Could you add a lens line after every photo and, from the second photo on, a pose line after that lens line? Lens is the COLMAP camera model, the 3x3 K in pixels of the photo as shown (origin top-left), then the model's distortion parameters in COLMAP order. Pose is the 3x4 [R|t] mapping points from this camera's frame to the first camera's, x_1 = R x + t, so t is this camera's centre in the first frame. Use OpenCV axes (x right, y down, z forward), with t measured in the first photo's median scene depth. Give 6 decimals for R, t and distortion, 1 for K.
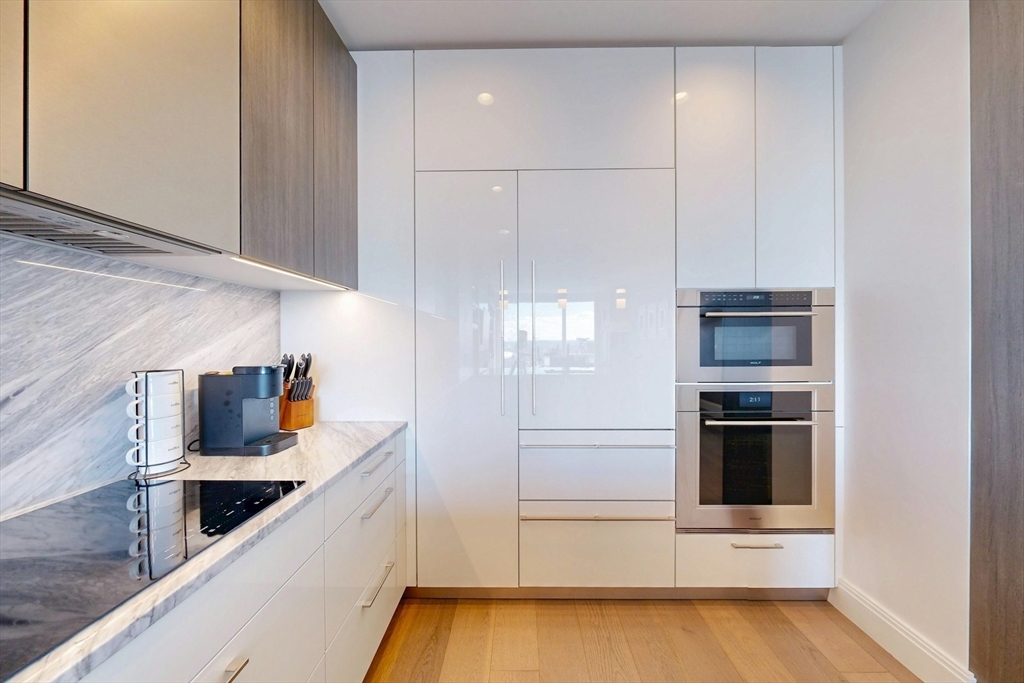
lens RADIAL K [[324.5, 0, 527.1], [0, 324.5, 339.6], [0, 0, 1]] dist [-0.001871, -0.000100]
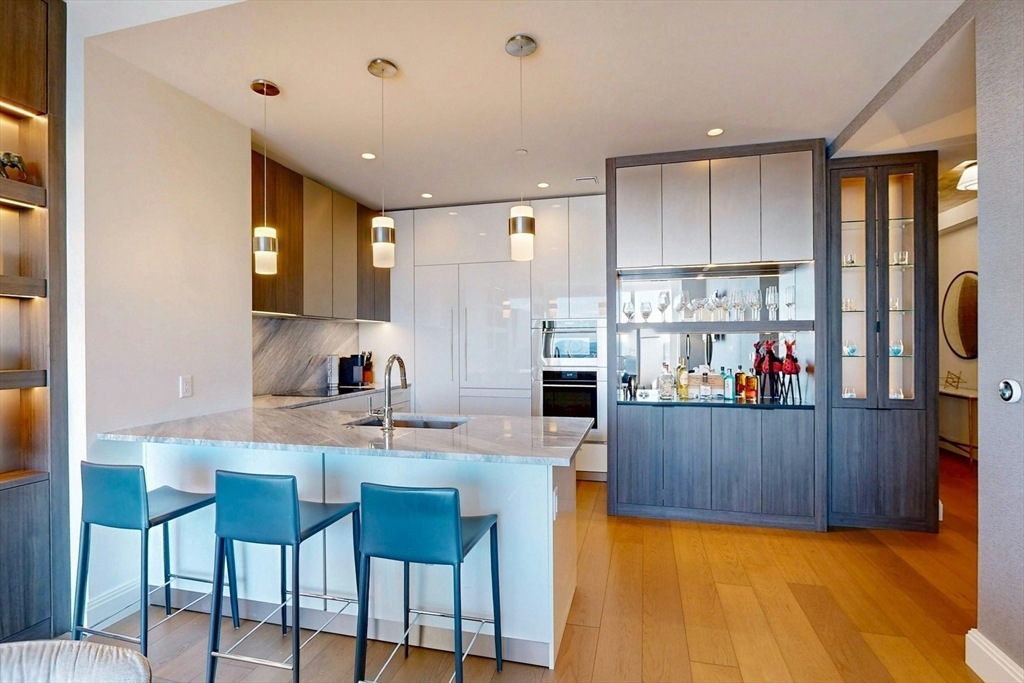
lens RADIAL K [[512.1, 0, 502.5], [0, 512.1, 343.0], [0, 0, 1]] dist [-0.018600, 0.000932]
pose [[0.960080, -0.002349, -0.279716, 1.438493], [0.002666, 0.999996, 0.000751, -0.016412], [0.279713, -0.001467, 0.960082, -2.586478]]
